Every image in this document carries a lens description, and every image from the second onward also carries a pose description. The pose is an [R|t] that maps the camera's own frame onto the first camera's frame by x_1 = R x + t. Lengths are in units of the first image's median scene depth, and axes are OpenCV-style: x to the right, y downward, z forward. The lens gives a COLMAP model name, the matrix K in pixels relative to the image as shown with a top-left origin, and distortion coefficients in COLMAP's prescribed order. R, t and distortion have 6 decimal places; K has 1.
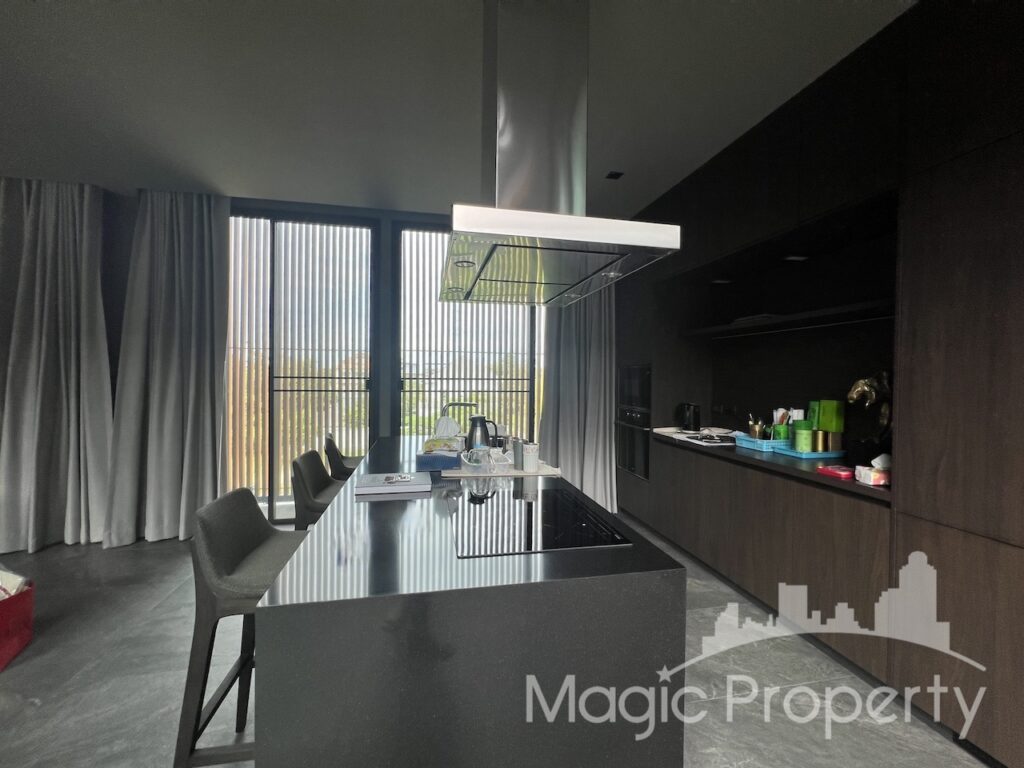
lens RADIAL K [[408.3, 0, 509.1], [0, 408.3, 382.9], [0, 0, 1]] dist [-0.003860, 0.001190]
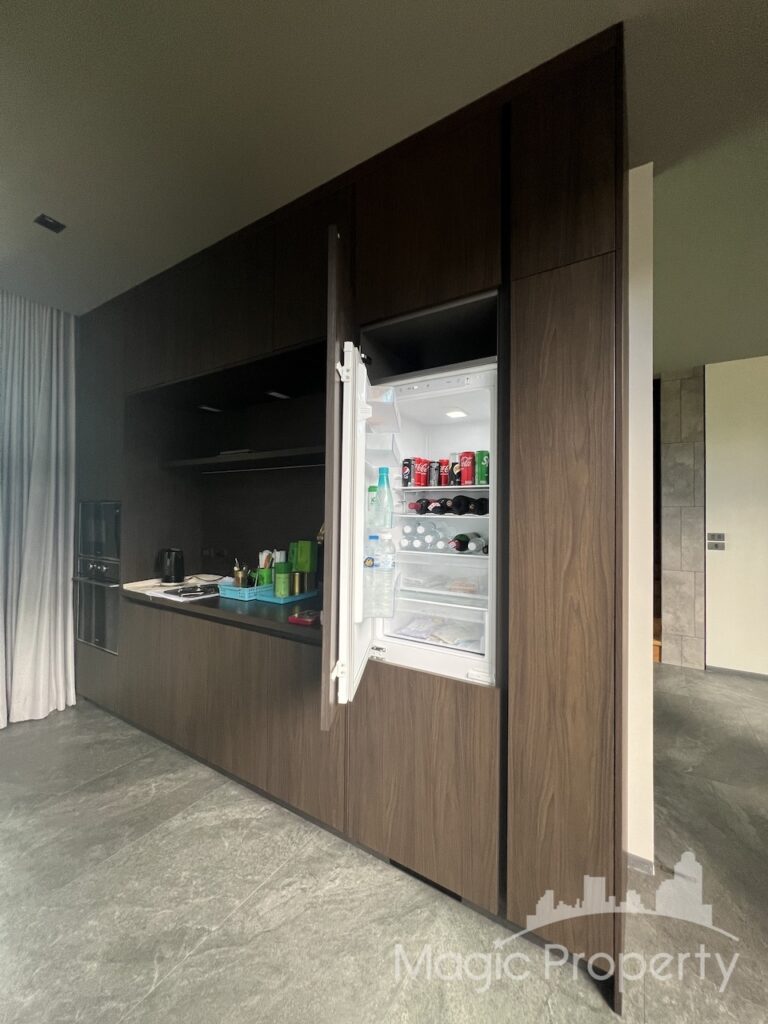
lens RADIAL K [[408.3, 0, 384.6], [0, 408.3, 512.3], [0, 0, 1]] dist [-0.003860, 0.001190]
pose [[0.687108, 0.005245, 0.726537, 0.167063], [0.006809, 0.999884, -0.013658, -0.011611], [-0.726524, 0.014331, 0.686992, 0.144655]]
